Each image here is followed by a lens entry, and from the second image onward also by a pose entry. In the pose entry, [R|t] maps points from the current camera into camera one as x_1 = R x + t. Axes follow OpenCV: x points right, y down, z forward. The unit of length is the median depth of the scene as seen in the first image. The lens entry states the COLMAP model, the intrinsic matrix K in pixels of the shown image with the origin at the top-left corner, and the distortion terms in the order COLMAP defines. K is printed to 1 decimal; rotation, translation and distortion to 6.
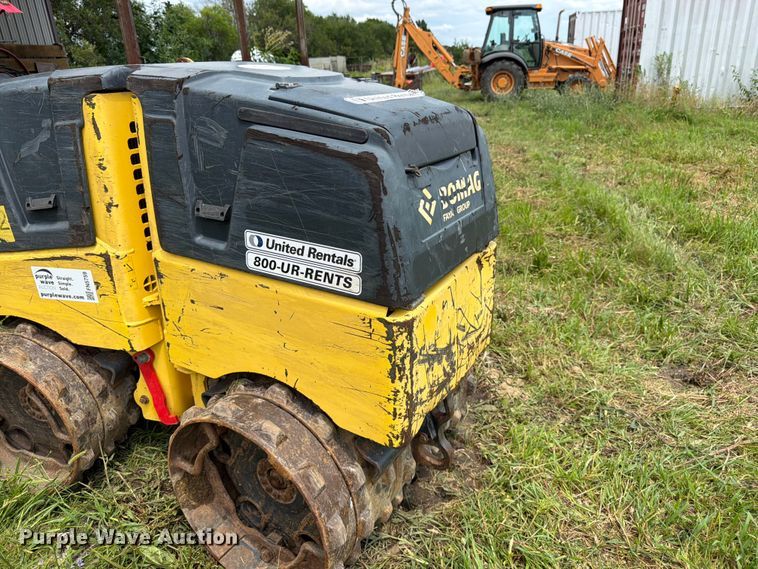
lens RADIAL K [[544.8, 0, 378.6], [0, 544.8, 284.8], [0, 0, 1]] dist [0.038885, -0.049884]
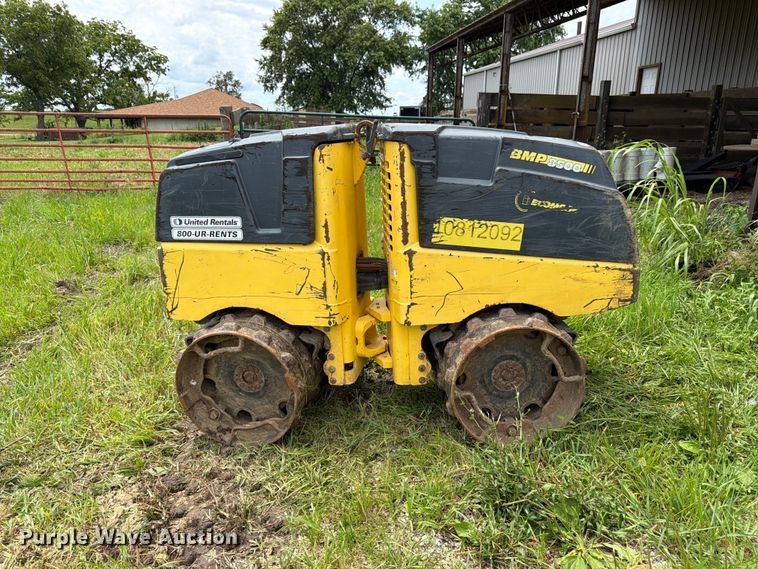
lens RADIAL K [[545.0, 0, 381.5], [0, 545.0, 285.3], [0, 0, 1]] dist [0.048483, -0.064860]
pose [[0.957160, -0.110867, 0.267493, -0.084665], [0.146001, 0.982555, -0.115194, 0.413323], [-0.250055, 0.149313, 0.956649, -0.834906]]
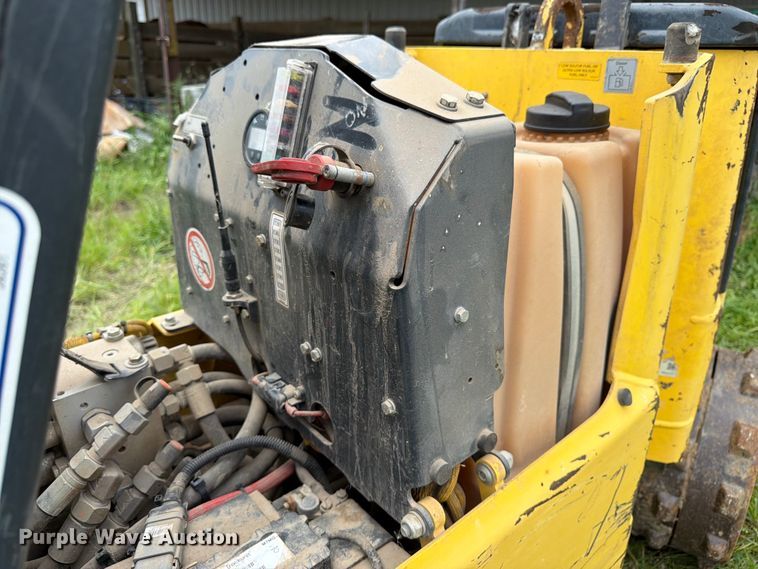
lens RADIAL K [[544.8, 0, 379.8], [0, 544.8, 281.3], [0, 0, 1]] dist [0.038885, -0.049884]
pose [[0.350806, -0.368626, 0.860842, -0.322643], [0.386640, 0.894267, 0.225377, -0.235404], [-0.852903, 0.253773, 0.456240, 0.733029]]
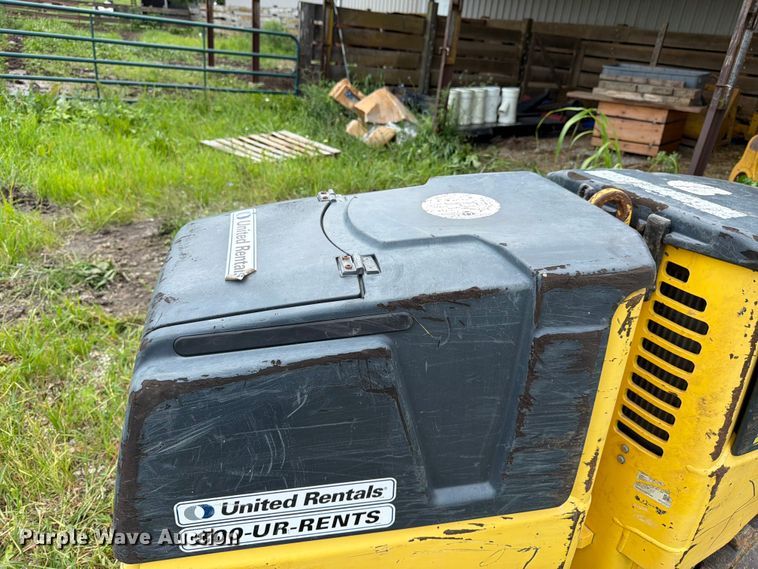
lens RADIAL K [[544.8, 0, 385.3], [0, 544.8, 286.8], [0, 0, 1]] dist [0.038885, -0.049884]
pose [[0.747167, -0.251744, 0.615115, -0.366507], [0.218233, 0.967103, 0.130717, -0.345357], [-0.627787, 0.036571, 0.777526, 0.357334]]
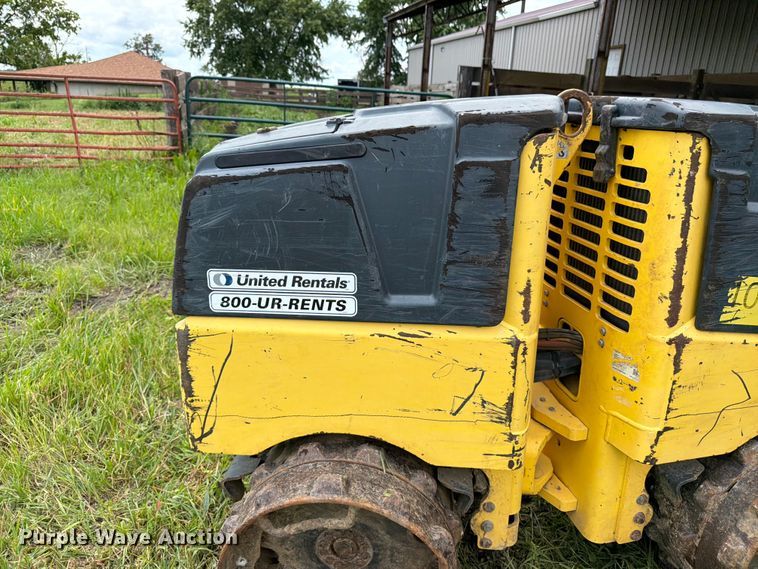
lens RADIAL K [[544.8, 0, 384.4], [0, 544.8, 282.9], [0, 0, 1]] dist [0.038885, -0.049884]
pose [[0.912747, -0.129264, 0.387536, -0.318793], [0.163457, 0.984934, -0.056455, 0.020943], [-0.374399, 0.114874, 0.920124, 0.046449]]
